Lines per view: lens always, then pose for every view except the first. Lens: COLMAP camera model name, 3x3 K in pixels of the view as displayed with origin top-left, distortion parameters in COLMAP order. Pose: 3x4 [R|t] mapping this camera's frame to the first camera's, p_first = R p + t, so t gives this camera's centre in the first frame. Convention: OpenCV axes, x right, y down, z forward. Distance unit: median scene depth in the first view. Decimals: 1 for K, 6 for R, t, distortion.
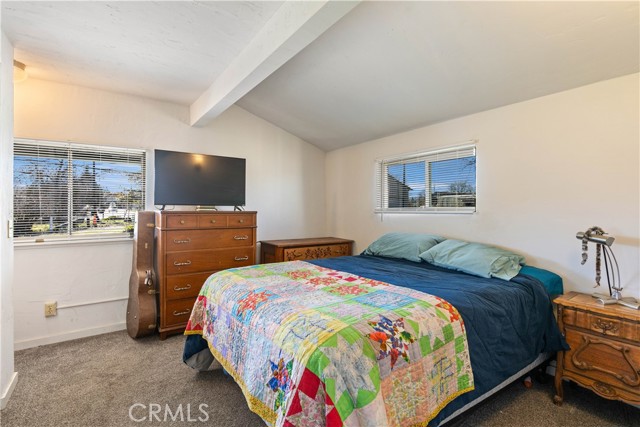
lens RADIAL K [[312.8, 0, 320.0], [0, 312.8, 213.5], [0, 0, 1]] dist [-0.000372, -0.000041]
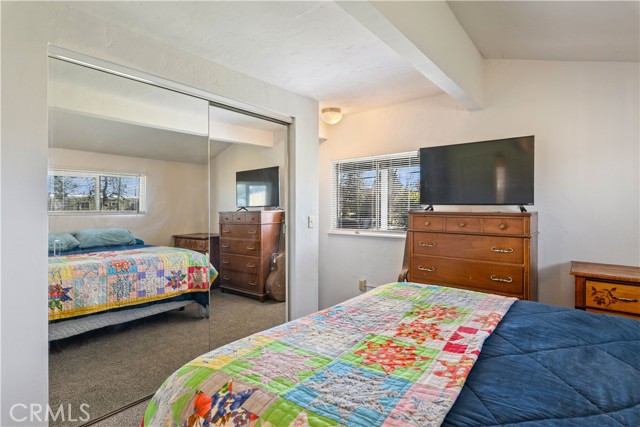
lens RADIAL K [[322.5, 0, 320.0], [0, 322.5, 213.5], [0, 0, 1]] dist [0.000607, -0.000030]
pose [[0.253814, 0.016467, -0.967113, 0.390192], [-0.014336, 0.999809, 0.013261, -0.010836], [0.967147, 0.010498, 0.254002, 0.457516]]
